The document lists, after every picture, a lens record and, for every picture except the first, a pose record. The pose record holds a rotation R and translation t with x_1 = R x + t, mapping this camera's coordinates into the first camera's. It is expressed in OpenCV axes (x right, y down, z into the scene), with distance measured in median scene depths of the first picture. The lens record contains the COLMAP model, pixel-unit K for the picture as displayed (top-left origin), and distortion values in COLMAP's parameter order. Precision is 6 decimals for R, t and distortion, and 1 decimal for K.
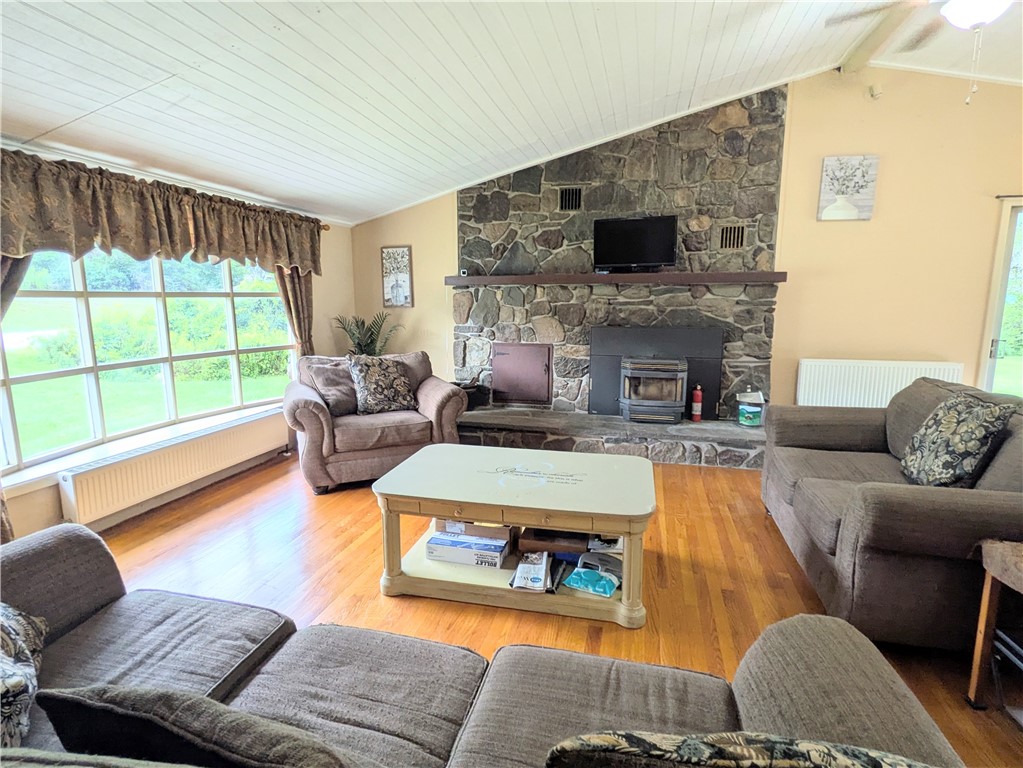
lens RADIAL K [[527.8, 0, 511.5], [0, 527.8, 384.0], [0, 0, 1]] dist [0.001382, -0.000985]
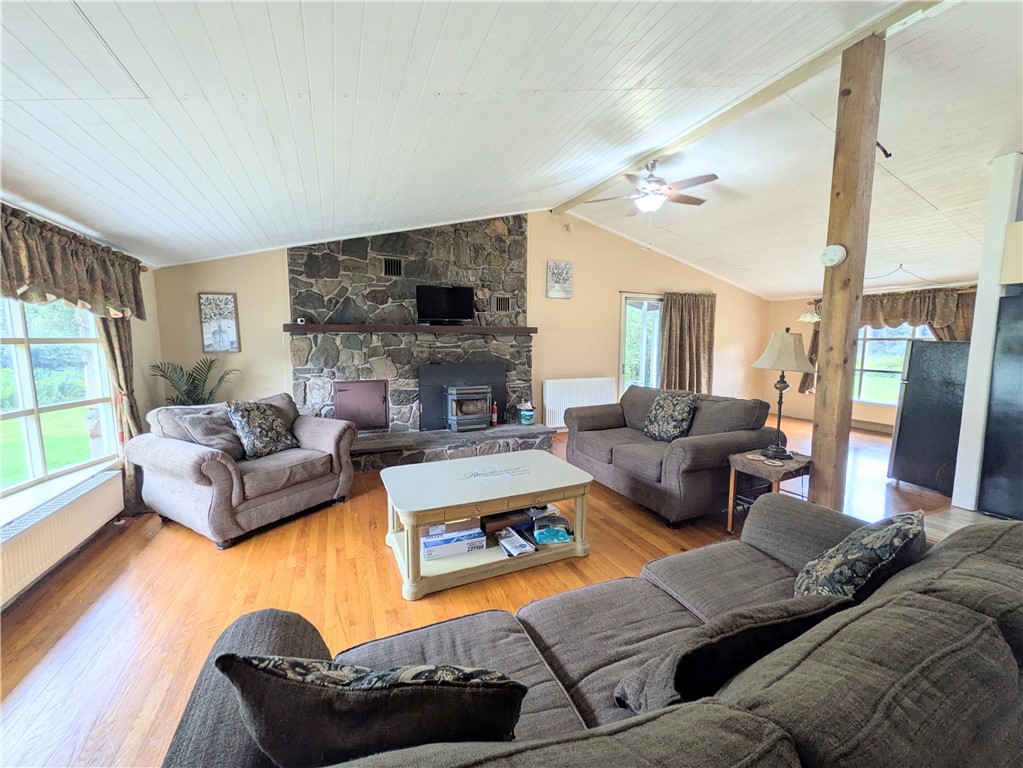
lens RADIAL K [[403.4, 0, 511.5], [0, 403.4, 384.0], [0, 0, 1]] dist [0.000365, -0.000244]
pose [[0.796287, -0.063269, 0.601601, -0.293157], [0.095994, 0.995130, -0.022404, -0.017348], [-0.597253, 0.075590, 0.798483, 0.064846]]
